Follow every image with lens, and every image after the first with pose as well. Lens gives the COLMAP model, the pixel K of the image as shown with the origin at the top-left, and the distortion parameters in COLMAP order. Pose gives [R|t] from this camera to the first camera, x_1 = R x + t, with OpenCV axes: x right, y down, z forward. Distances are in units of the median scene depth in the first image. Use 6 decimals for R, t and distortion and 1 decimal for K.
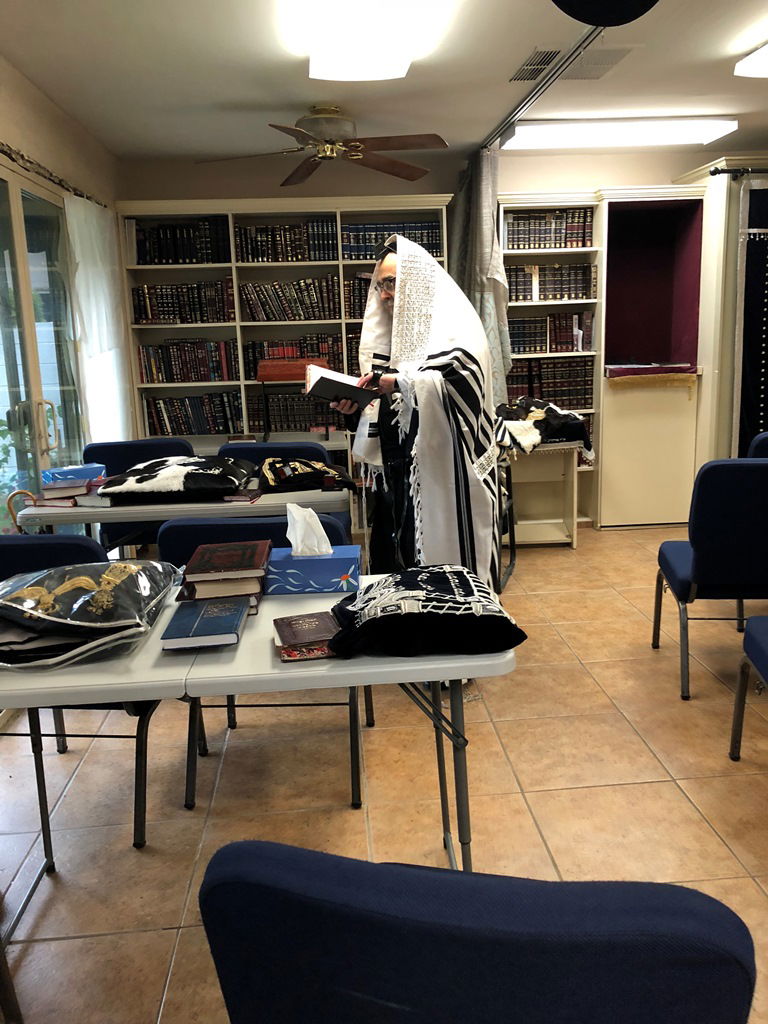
lens RADIAL K [[840.2, 0, 384.0], [0, 840.2, 512.0], [0, 0, 1]] dist [0.070376, -0.152939]
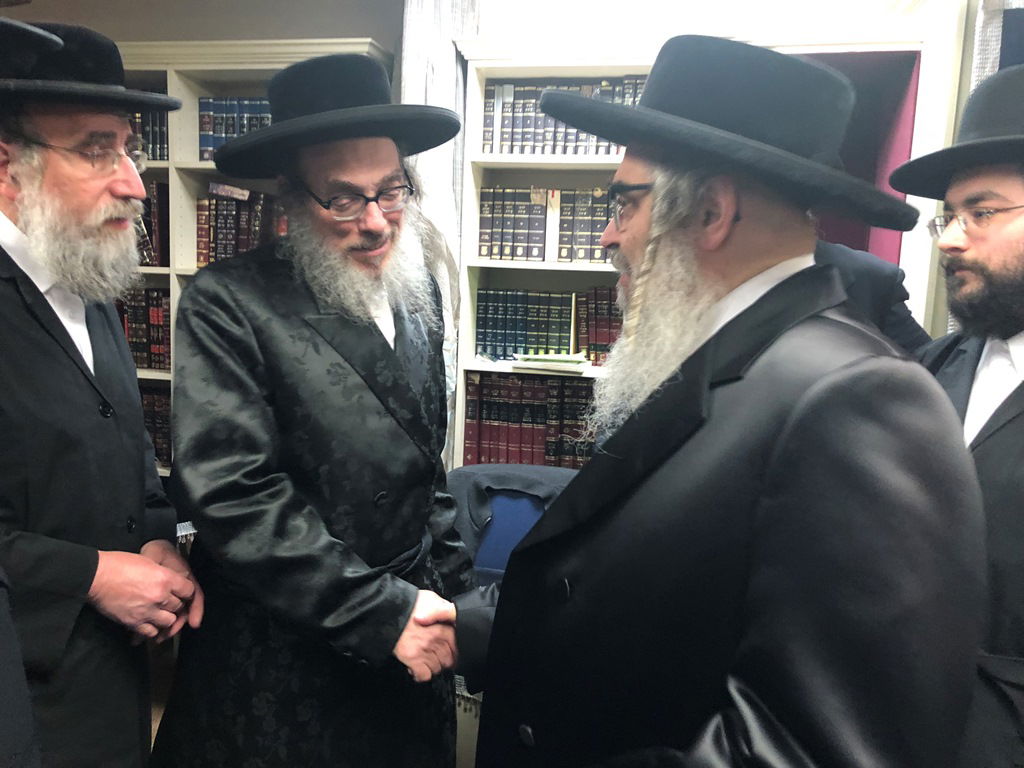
lens RADIAL K [[840.2, 0, 512.0], [0, 840.2, 384.0], [0, 0, 1]] dist [0.070376, -0.152939]
pose [[0.956871, 0.107038, -0.270077, 0.303206], [-0.127610, 0.990023, -0.059745, -0.147784], [0.260987, 0.091633, 0.960983, 0.534633]]
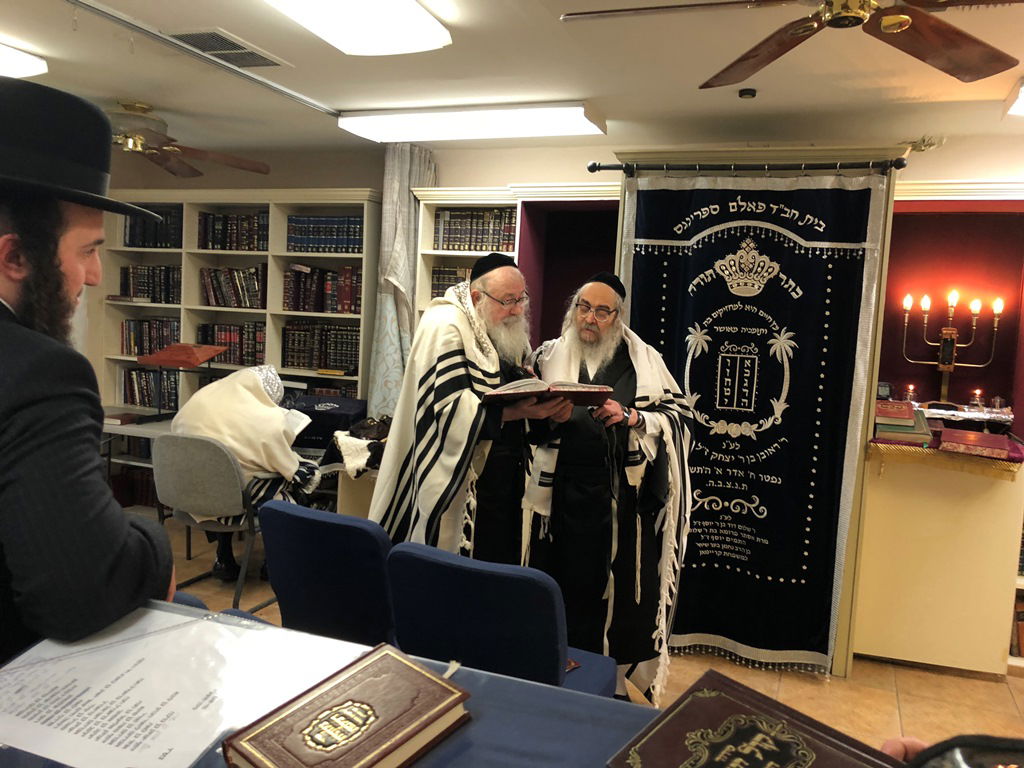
lens RADIAL K [[840.2, 0, 512.0], [0, 840.2, 384.0], [0, 0, 1]] dist [0.070376, -0.152939]
pose [[0.895288, 0.116461, -0.429995, 0.613565], [-0.170152, 0.981440, -0.088455, -0.104968], [0.411712, 0.152357, 0.898488, 0.251951]]
